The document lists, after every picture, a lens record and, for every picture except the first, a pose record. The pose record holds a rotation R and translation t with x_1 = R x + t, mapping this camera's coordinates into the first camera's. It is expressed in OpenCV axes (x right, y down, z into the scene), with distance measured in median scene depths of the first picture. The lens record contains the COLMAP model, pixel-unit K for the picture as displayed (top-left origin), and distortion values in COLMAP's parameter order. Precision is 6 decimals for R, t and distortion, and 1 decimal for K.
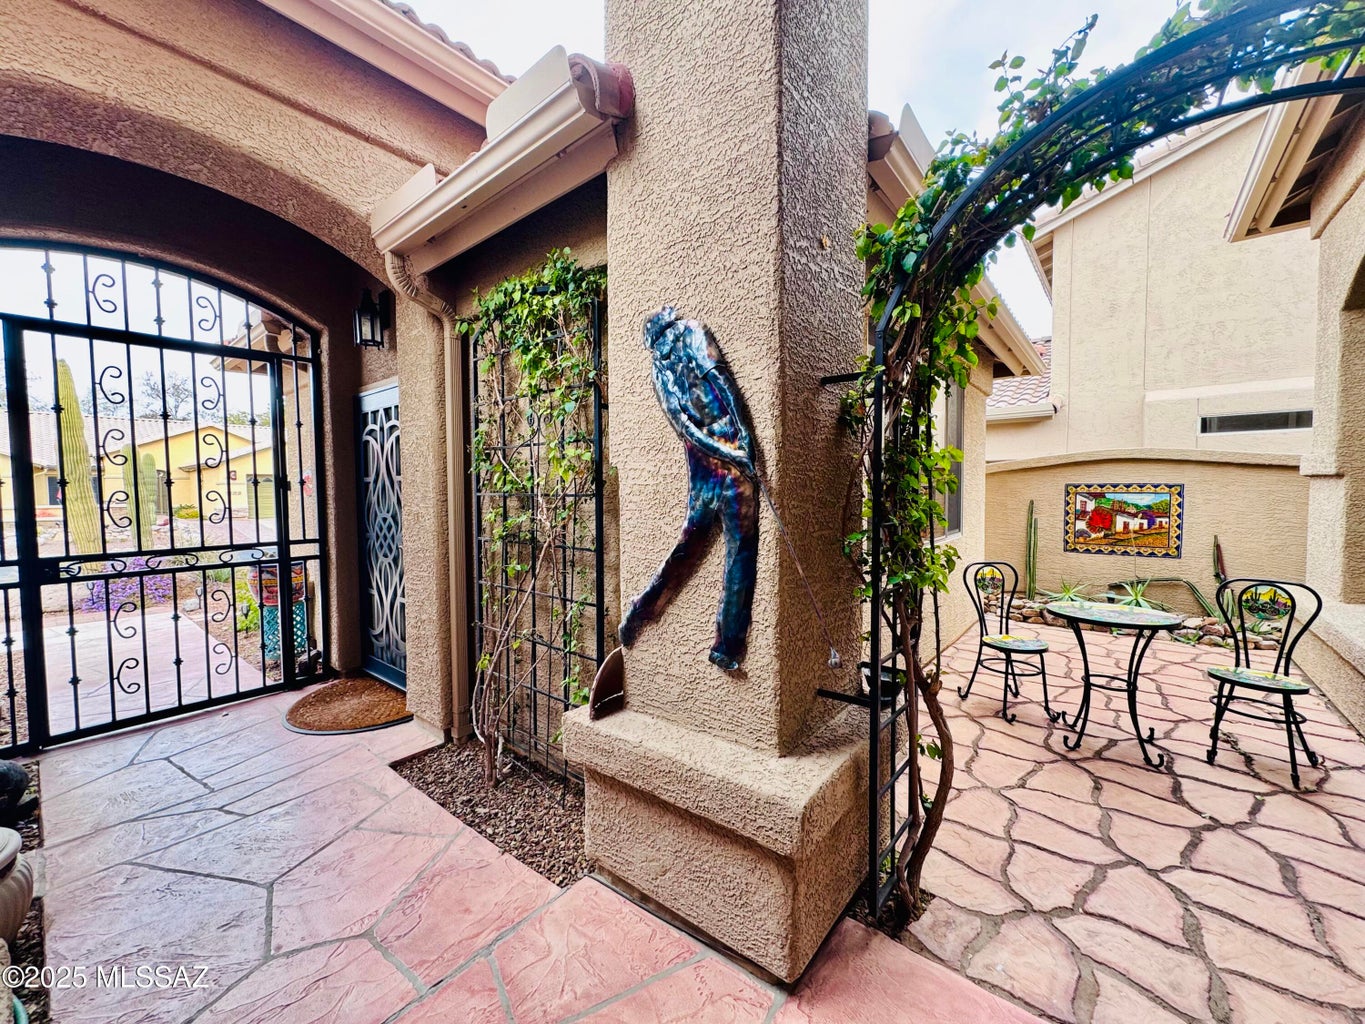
lens RADIAL K [[539.9, 0, 686.2], [0, 539.9, 509.0], [0, 0, 1]] dist [0.000419, 0.000323]
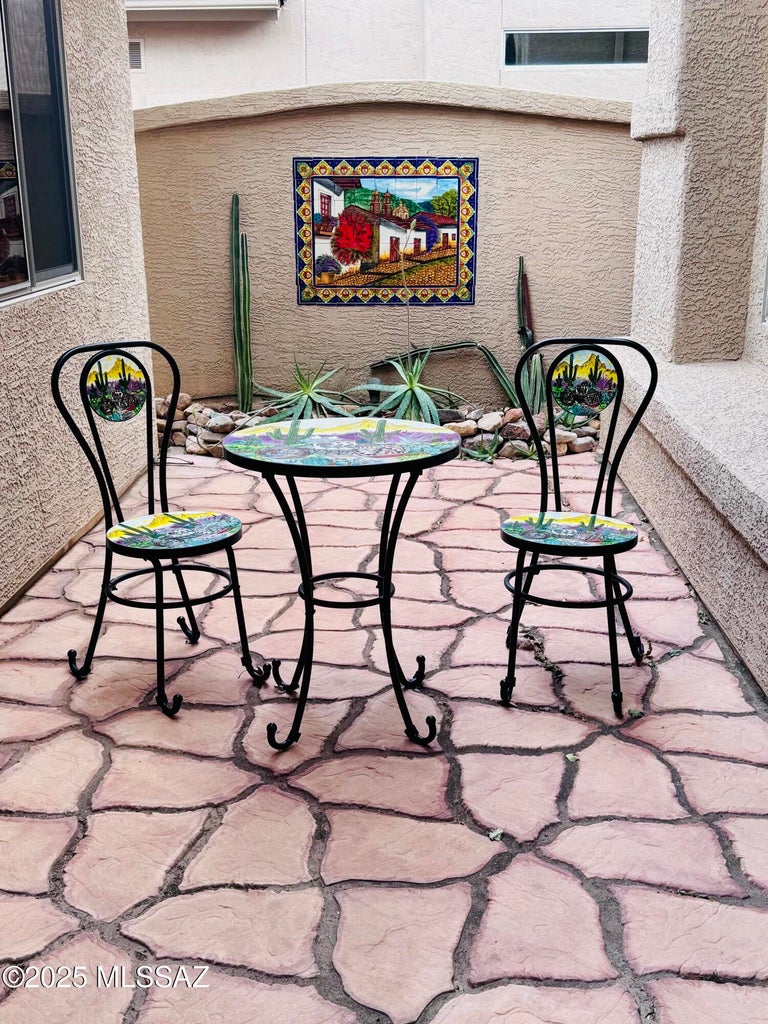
lens RADIAL K [[1160.4, 0, 384.0], [0, 1160.4, 512.0], [0, 0, 1]] dist [0.187688, -0.366269]
pose [[0.791183, -0.166412, 0.588504, 0.222793], [0.025478, 0.970402, 0.240149, 0.017998], [-0.611049, -0.175008, 0.772005, 0.213359]]
